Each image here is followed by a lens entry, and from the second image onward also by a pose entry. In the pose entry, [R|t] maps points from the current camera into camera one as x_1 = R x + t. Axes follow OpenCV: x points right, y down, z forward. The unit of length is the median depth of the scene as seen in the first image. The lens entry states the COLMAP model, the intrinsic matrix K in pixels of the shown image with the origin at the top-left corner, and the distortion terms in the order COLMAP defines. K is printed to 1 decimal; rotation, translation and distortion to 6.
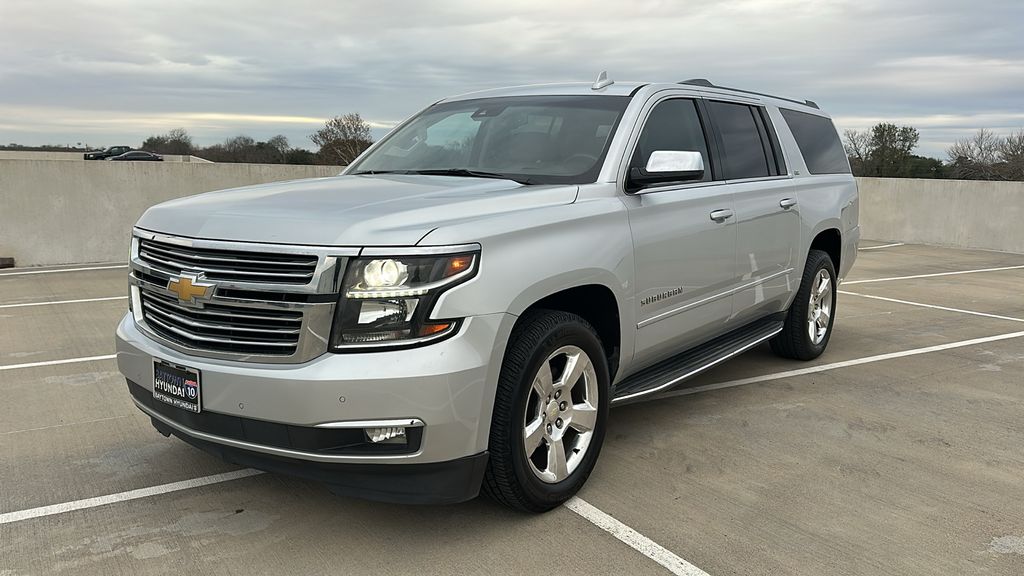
lens RADIAL K [[853.5, 0, 512.9], [0, 853.5, 281.4], [0, 0, 1]] dist [0.074942, -0.014374]
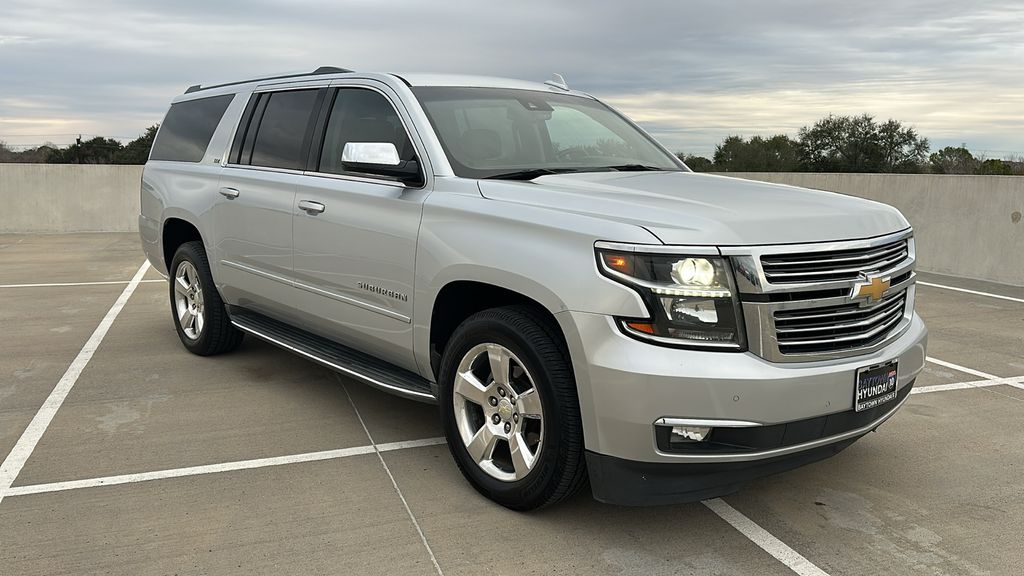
lens RADIAL K [[853.5, 0, 512.9], [0, 853.5, 281.4], [0, 0, 1]] dist [0.074942, -0.014374]
pose [[0.208554, -0.158587, 0.965068, -1.191576], [0.135449, 0.981940, 0.132089, -0.157544], [-0.968586, 0.103170, 0.226268, 0.969640]]
